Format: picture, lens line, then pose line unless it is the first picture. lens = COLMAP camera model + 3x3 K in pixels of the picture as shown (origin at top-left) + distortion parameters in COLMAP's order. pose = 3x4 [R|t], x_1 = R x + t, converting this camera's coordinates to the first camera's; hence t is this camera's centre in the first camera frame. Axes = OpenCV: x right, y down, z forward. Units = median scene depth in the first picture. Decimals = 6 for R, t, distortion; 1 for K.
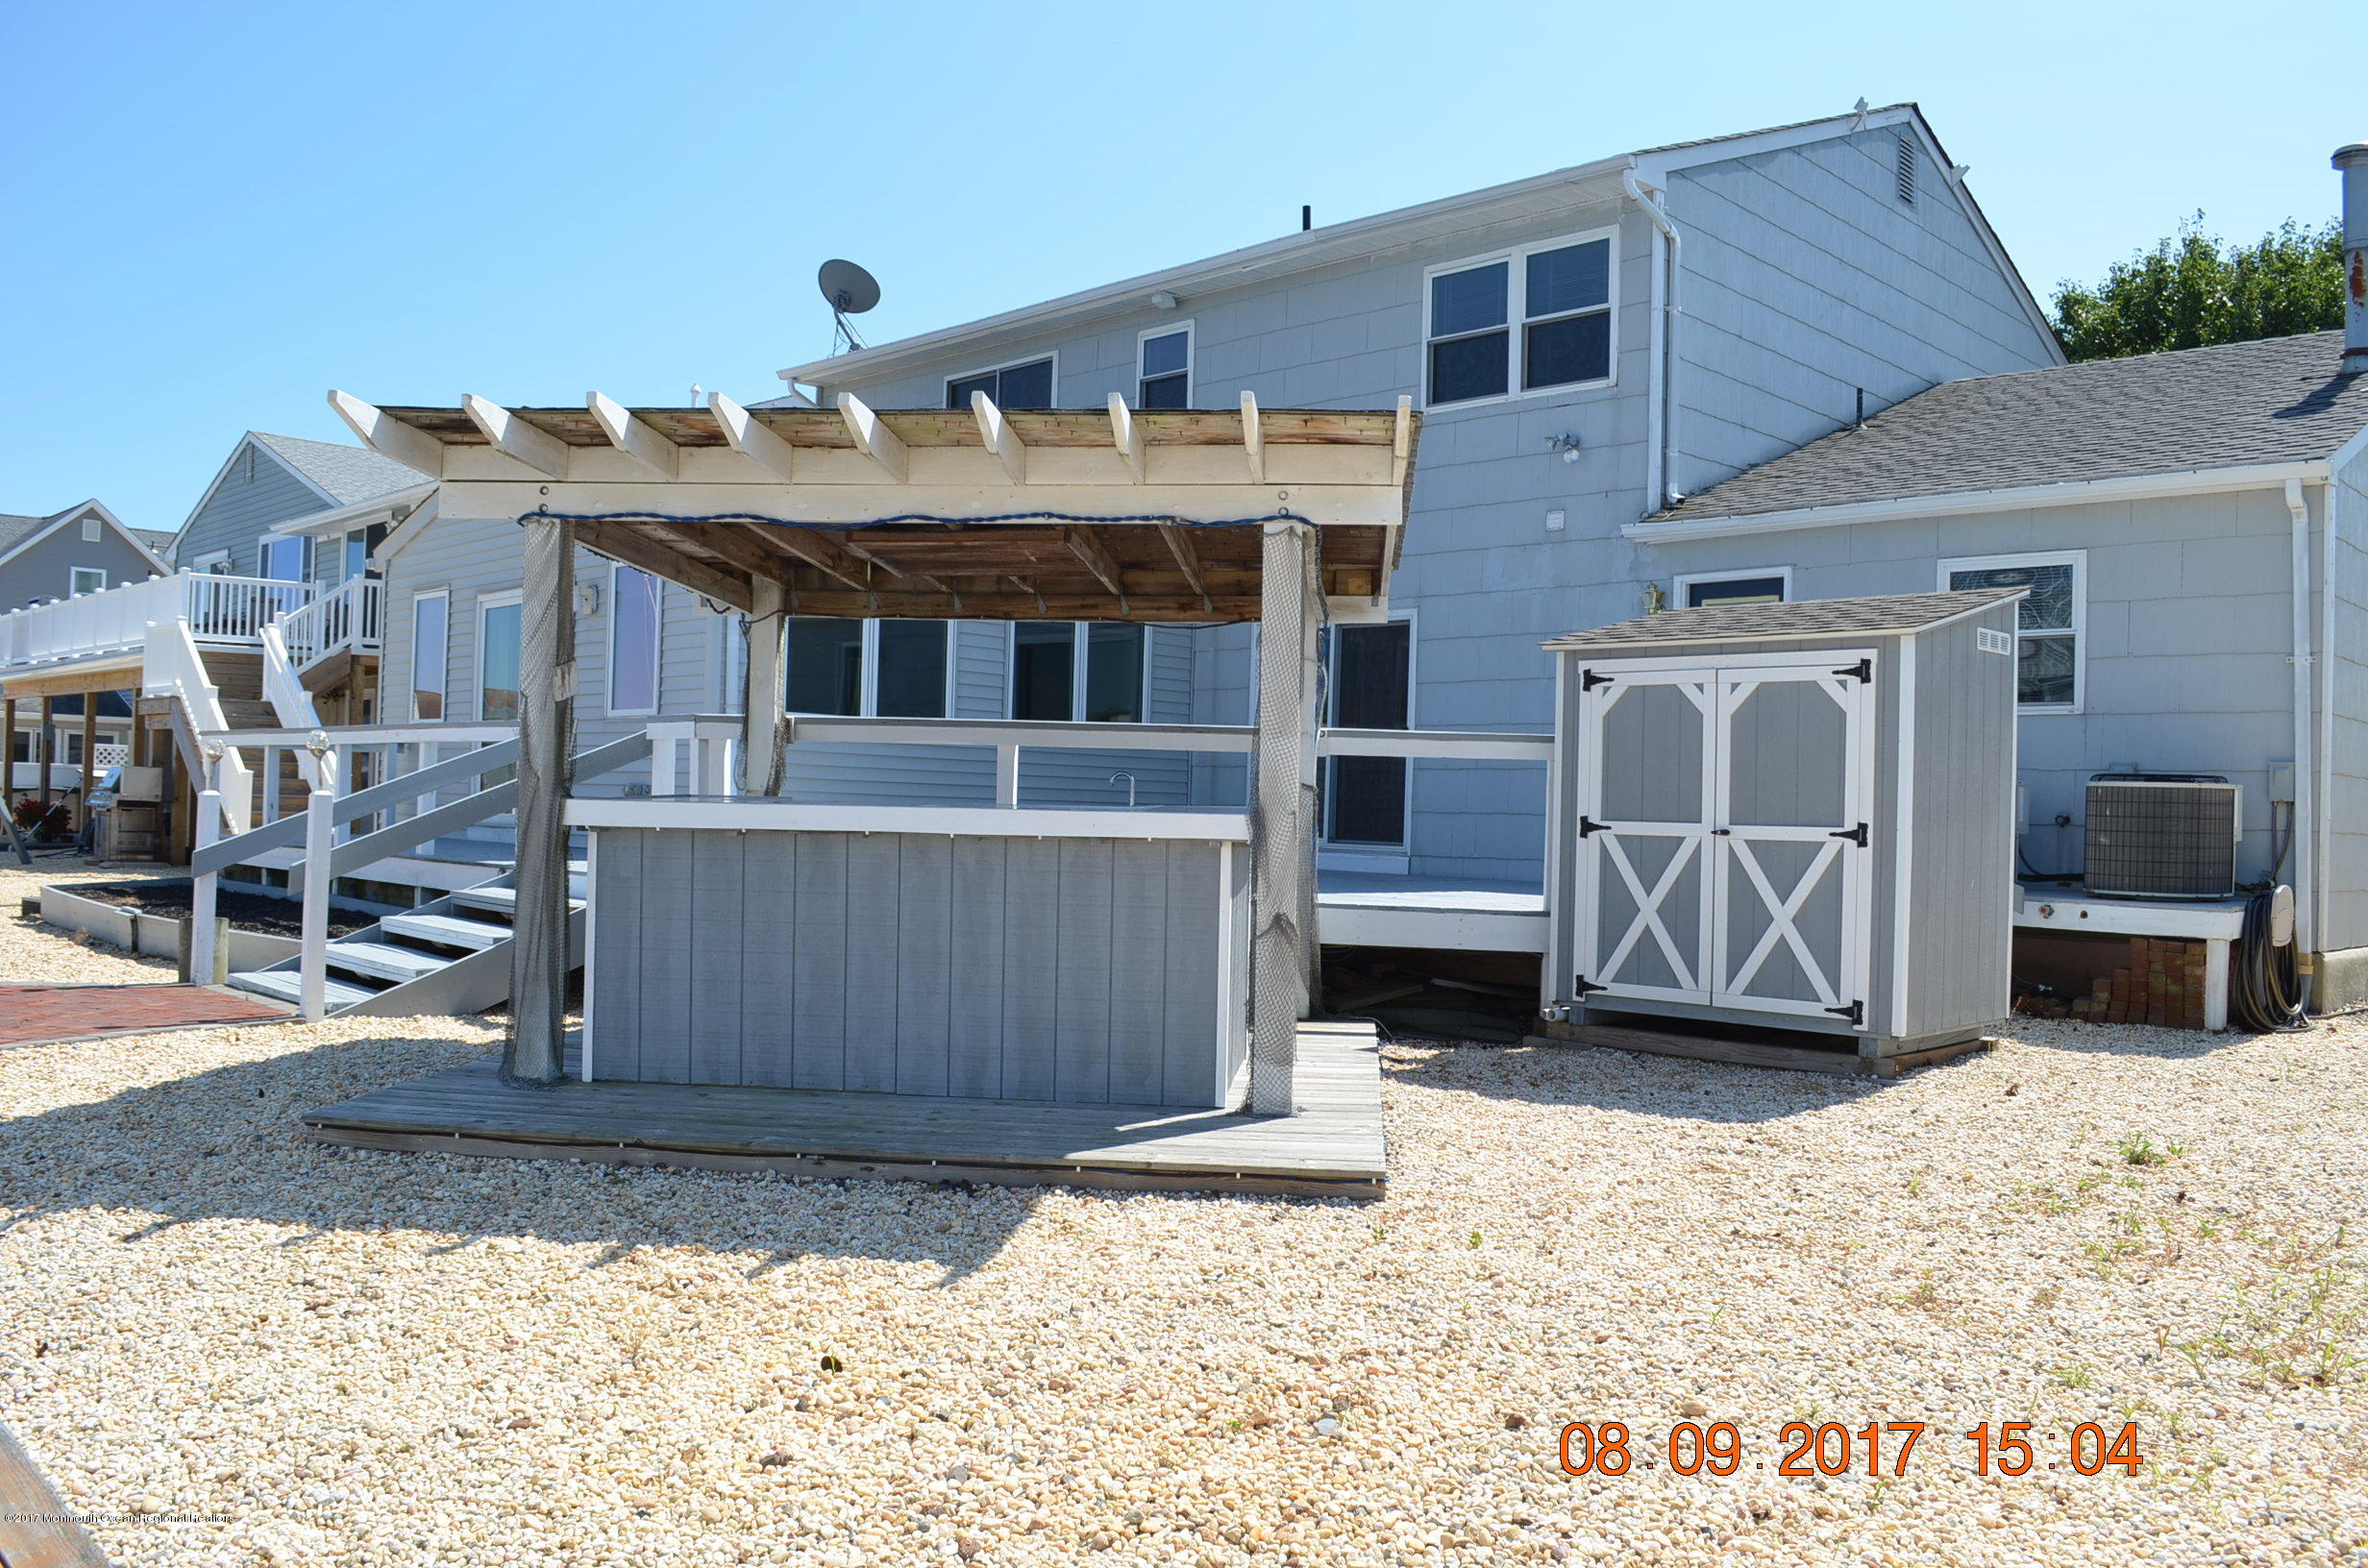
lens RADIAL K [[1807.1, 0, 1184.0], [0, 1807.1, 784.0], [0, 0, 1]] dist [0.004555, 0.002195]
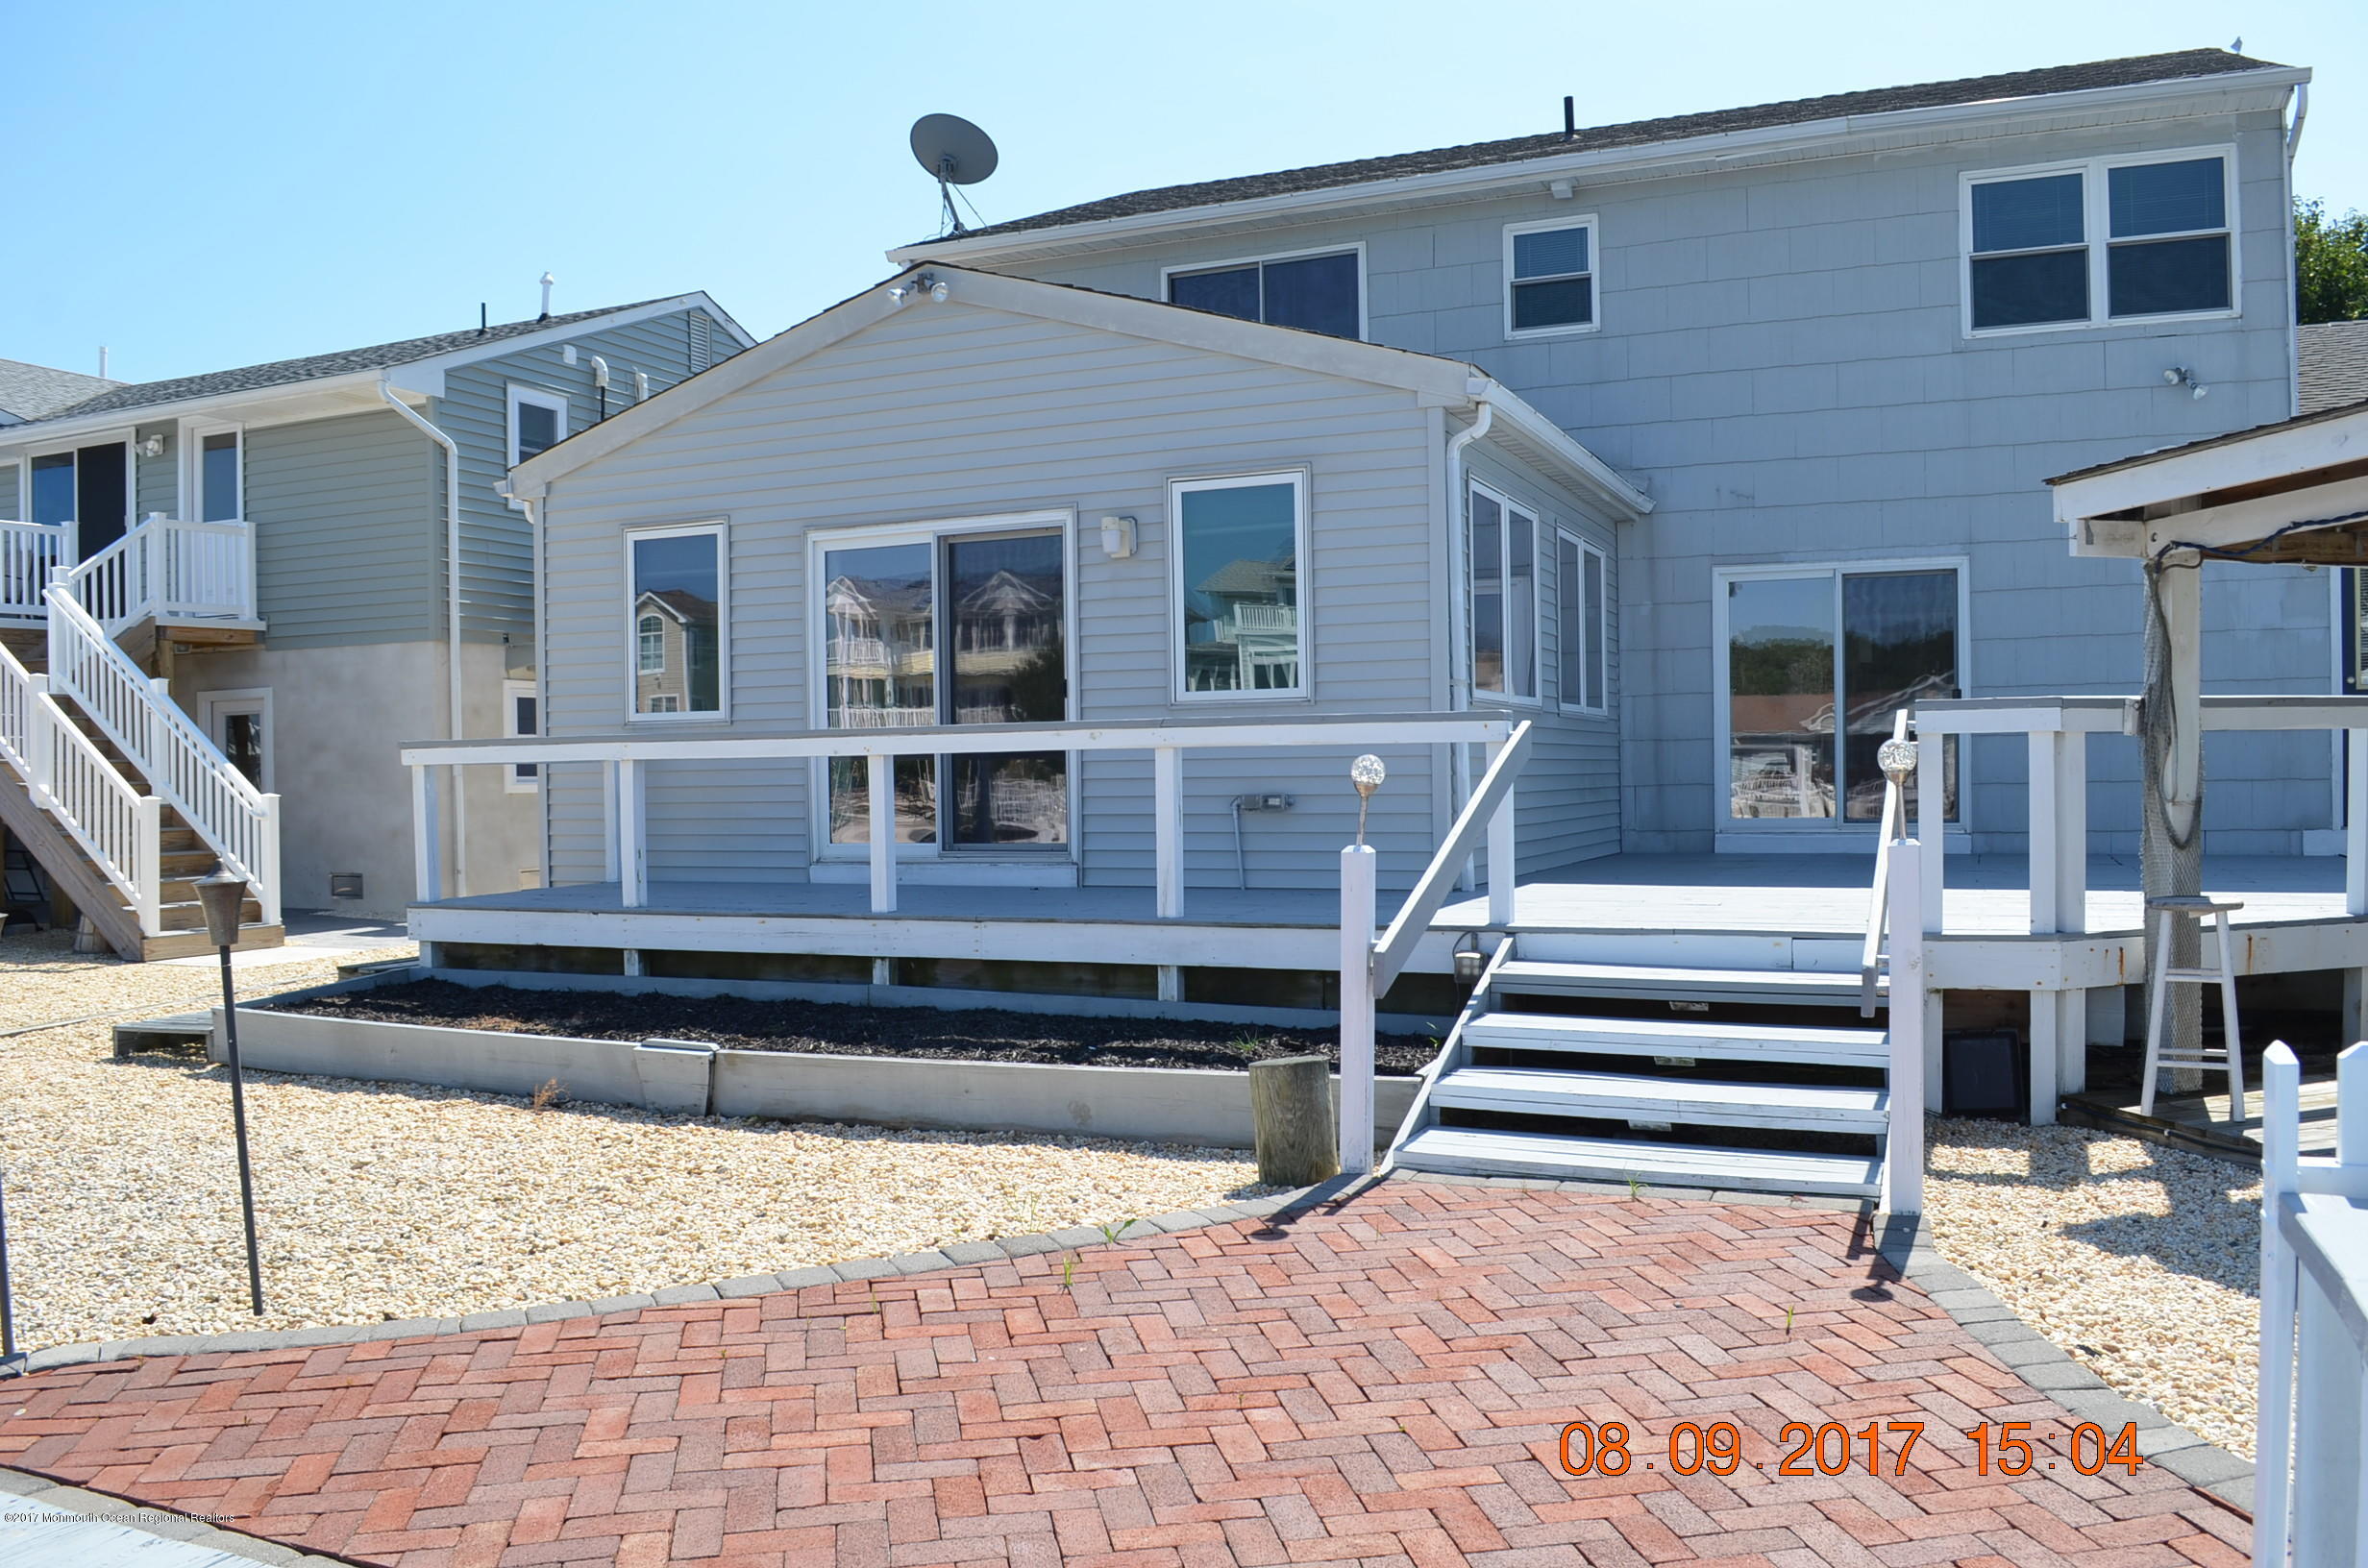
lens RADIAL K [[1862.0, 0, 1182.9], [0, 1862.0, 748.2], [0, 0, 1]] dist [-0.060697, 0.005299]
pose [[0.936159, -0.029933, 0.350301, -0.542020], [0.031053, 0.999515, 0.002419, -0.019954], [-0.350203, 0.008614, 0.936634, 0.302077]]
